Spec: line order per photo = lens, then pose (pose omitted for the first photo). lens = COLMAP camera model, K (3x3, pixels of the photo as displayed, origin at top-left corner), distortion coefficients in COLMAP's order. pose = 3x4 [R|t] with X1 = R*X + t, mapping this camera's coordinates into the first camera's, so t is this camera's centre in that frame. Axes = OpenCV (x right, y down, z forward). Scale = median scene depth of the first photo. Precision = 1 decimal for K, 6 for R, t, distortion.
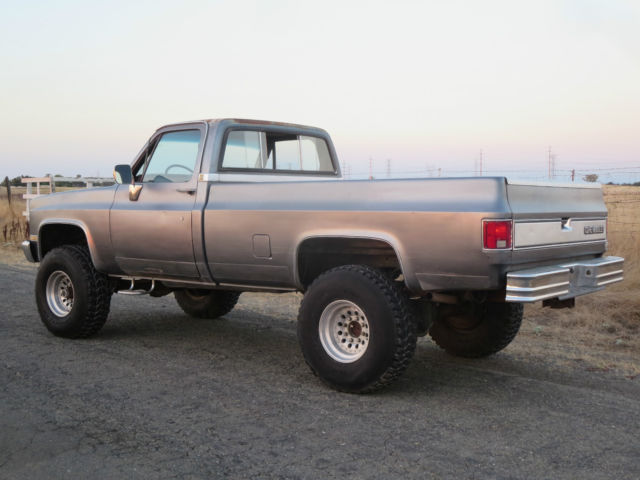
lens RADIAL K [[768.7, 0, 358.9], [0, 768.7, 262.3], [0, 0, 1]] dist [-0.016686, -0.001537]
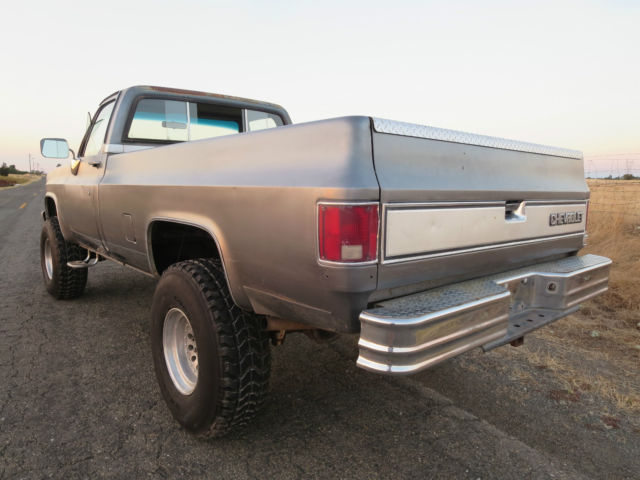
lens RADIAL K [[455.3, 0, 320.0], [0, 455.3, 240.0], [0, 0, 1]] dist [-0.043020, 0.025969]
pose [[0.975327, 0.037681, -0.217525, 0.168597], [-0.028730, 0.998611, 0.044167, -0.032359], [0.218887, -0.036828, 0.975055, 0.523681]]
